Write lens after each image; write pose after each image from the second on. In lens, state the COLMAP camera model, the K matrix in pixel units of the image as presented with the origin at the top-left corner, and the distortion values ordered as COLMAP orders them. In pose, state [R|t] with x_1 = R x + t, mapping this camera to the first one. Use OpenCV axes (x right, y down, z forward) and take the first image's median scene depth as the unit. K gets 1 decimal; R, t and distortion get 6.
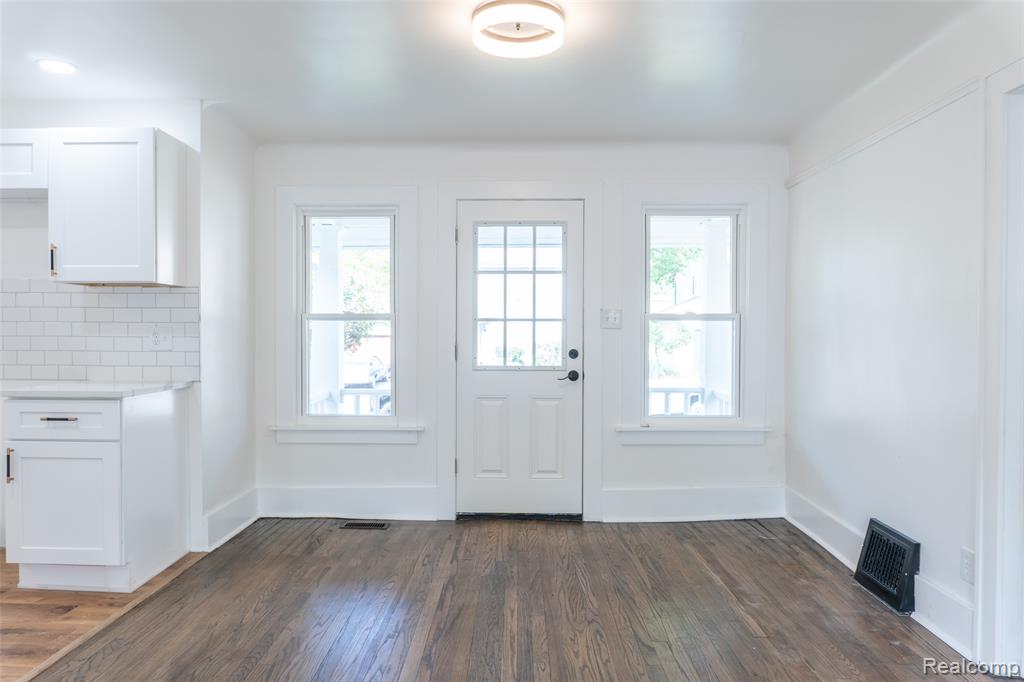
lens RADIAL K [[693.5, 0, 512.0], [0, 693.5, 343.7], [0, 0, 1]] dist [-0.015803, -0.008266]
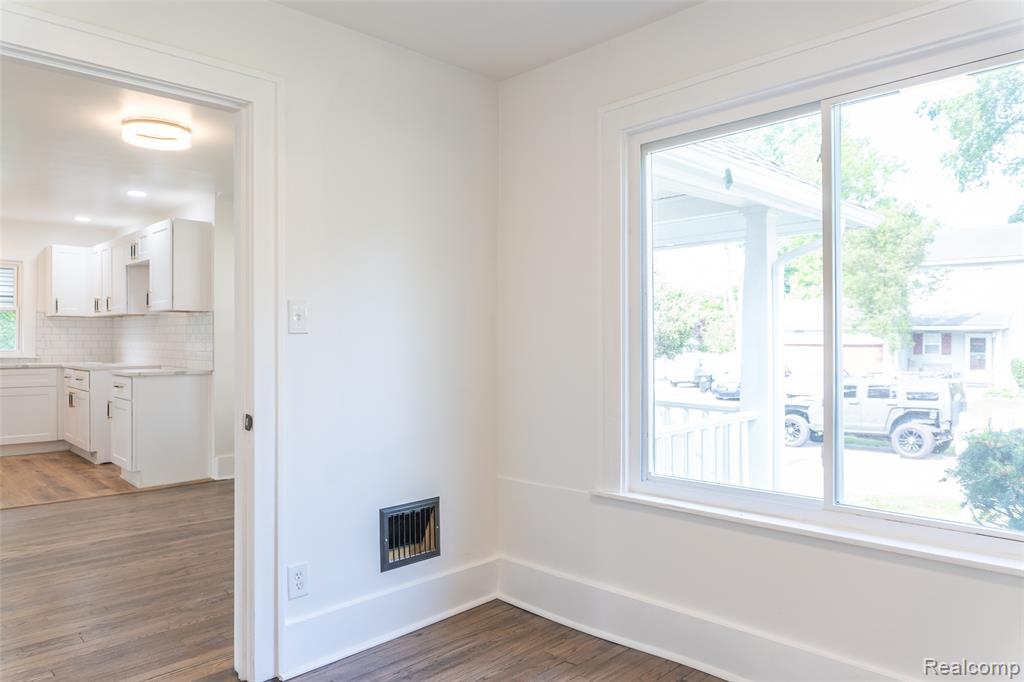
lens RADIAL K [[693.5, 0, 512.0], [0, 693.5, 343.7], [0, 0, 1]] dist [-0.015803, -0.008266]
pose [[0.707065, 0.003802, -0.707138, 1.253578], [-0.012224, 0.999902, -0.006847, -0.004516], [0.707043, 0.013485, 0.707042, 0.396751]]
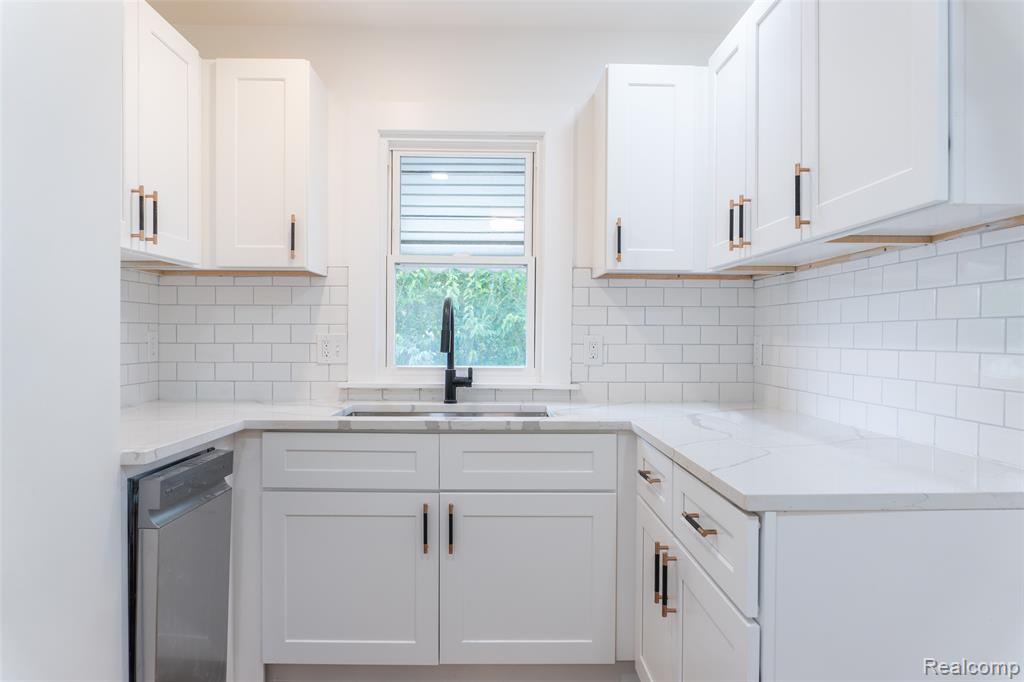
lens RADIAL K [[693.5, 0, 512.0], [0, 693.5, 343.7], [0, 0, 1]] dist [-0.015803, -0.008266]
pose [[0.040091, 0.010499, -0.999141, -0.554992], [-0.021550, 0.999721, 0.009640, -0.016502], [0.998964, 0.021145, 0.040306, 0.770366]]
